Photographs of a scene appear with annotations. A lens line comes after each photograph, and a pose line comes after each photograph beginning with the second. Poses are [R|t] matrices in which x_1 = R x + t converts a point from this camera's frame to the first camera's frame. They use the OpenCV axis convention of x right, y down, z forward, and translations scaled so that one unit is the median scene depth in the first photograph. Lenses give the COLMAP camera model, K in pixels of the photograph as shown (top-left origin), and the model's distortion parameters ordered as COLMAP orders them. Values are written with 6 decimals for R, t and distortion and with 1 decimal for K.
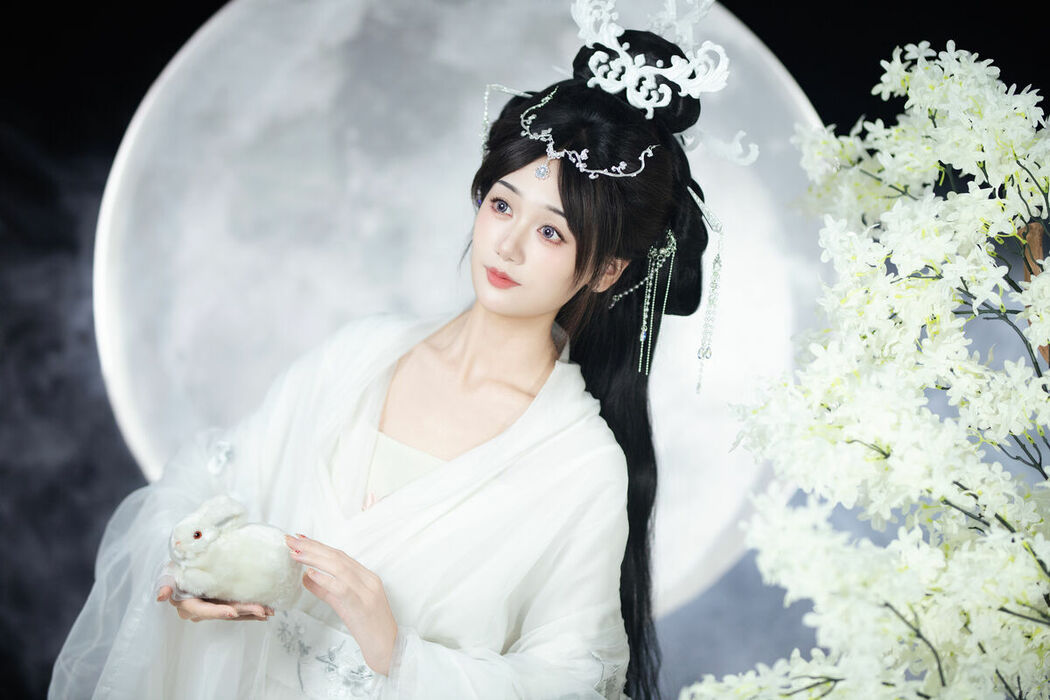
lens RADIAL K [[2609.4, 0, 532.3], [0, 2609.4, 354.8], [0, 0, 1]] dist [-0.017020, 0.000000]
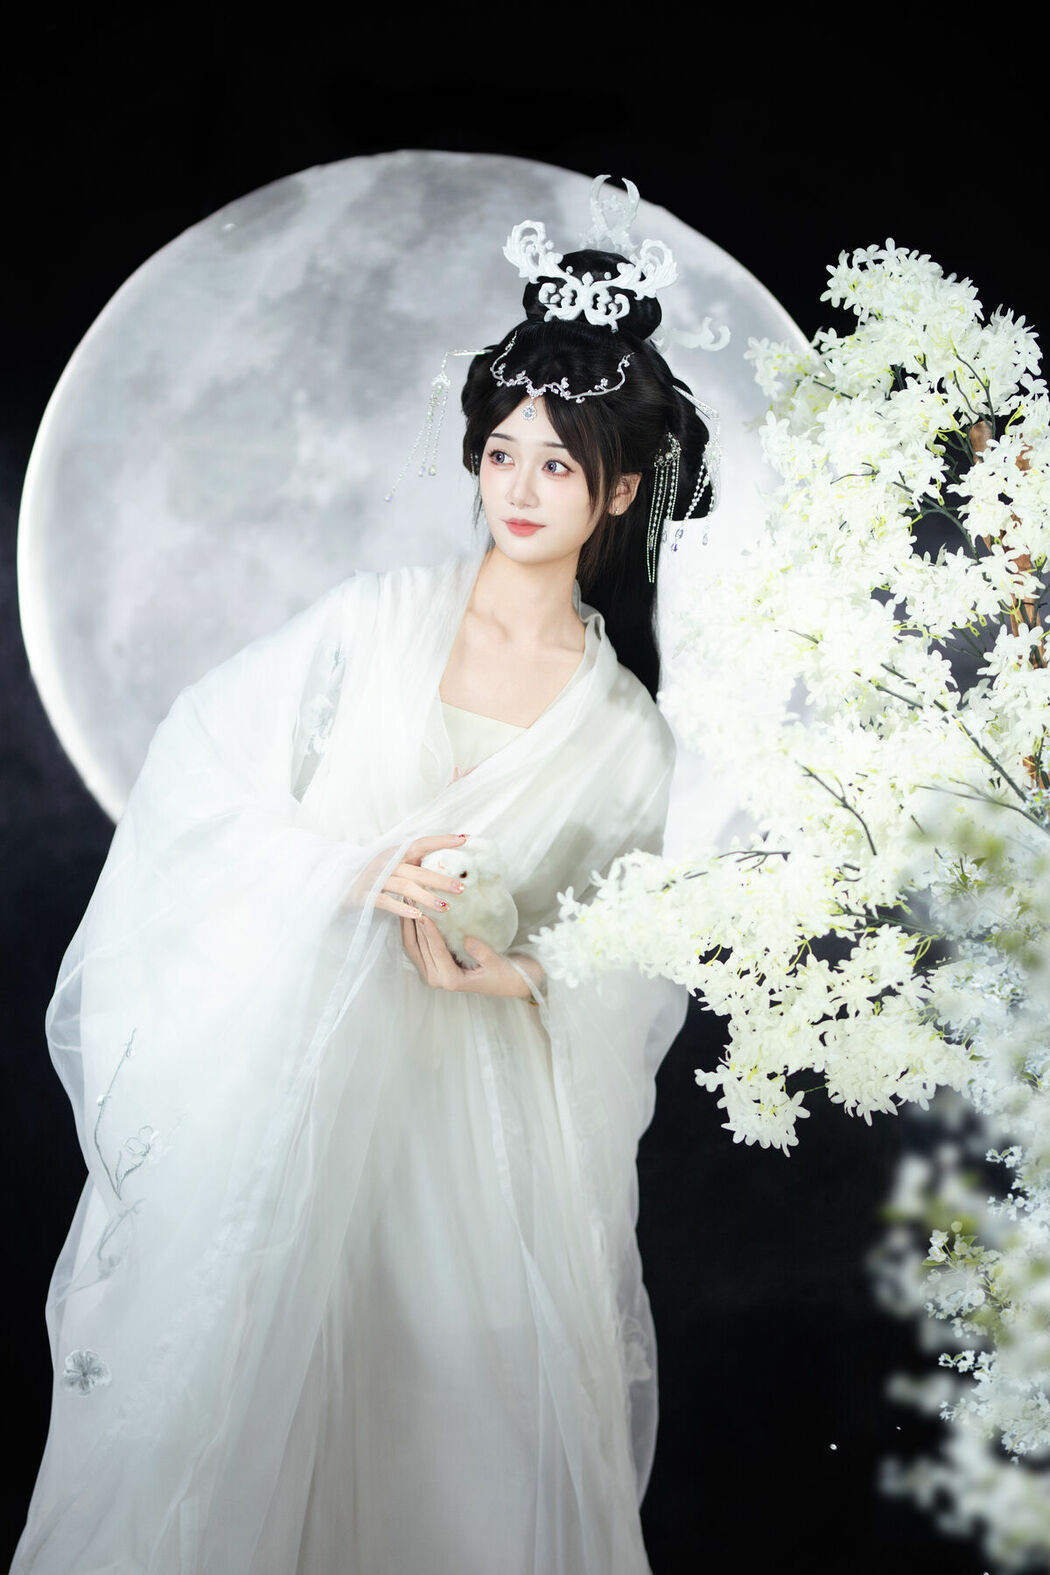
lens RADIAL K [[3914.1, 0, 532.7], [0, 3914.1, 779.2], [0, 0, 1]] dist [-0.017020, 0.000000]
pose [[0.998718, -0.041096, -0.029558, 0.062470], [0.040449, 0.998936, -0.022156, 0.110672], [0.030437, 0.020932, 0.999317, -0.473857]]
